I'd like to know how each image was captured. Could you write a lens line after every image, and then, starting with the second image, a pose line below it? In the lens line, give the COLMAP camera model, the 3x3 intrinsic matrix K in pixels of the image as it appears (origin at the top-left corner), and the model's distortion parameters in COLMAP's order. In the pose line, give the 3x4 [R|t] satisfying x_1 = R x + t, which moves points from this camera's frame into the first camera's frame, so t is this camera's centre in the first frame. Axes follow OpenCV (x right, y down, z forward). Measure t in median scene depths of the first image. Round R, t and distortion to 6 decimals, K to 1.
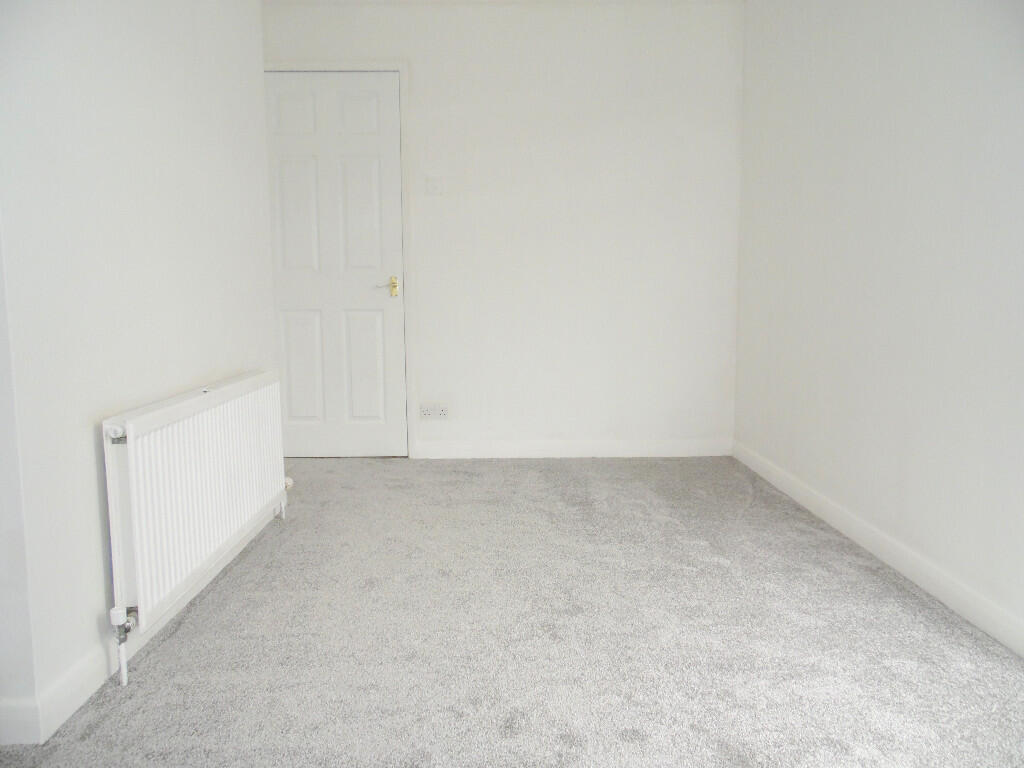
lens RADIAL K [[770.3, 0, 509.0], [0, 770.3, 387.7], [0, 0, 1]] dist [-0.031087, 0.060222]
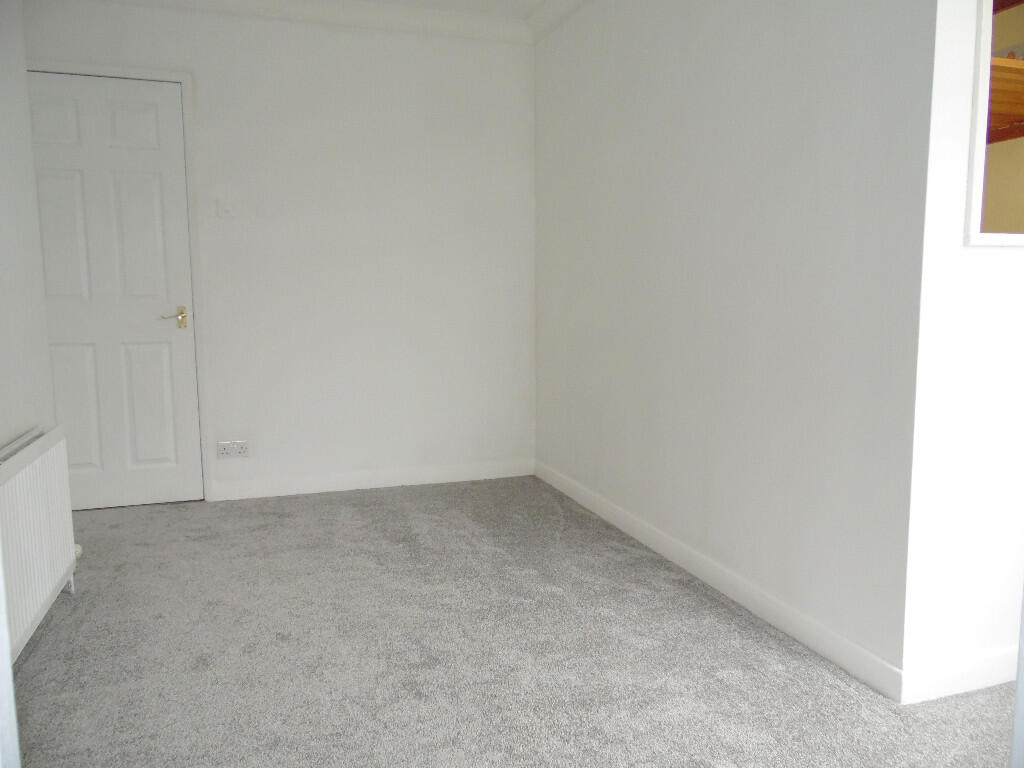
lens RADIAL K [[770.3, 0, 514.0], [0, 770.3, 380.2], [0, 0, 1]] dist [-0.031087, 0.060222]
pose [[0.950714, -0.032142, 0.308400, -0.095074], [0.035774, 0.999341, -0.006128, -0.058565], [-0.308000, 0.016859, 0.951237, 0.010470]]
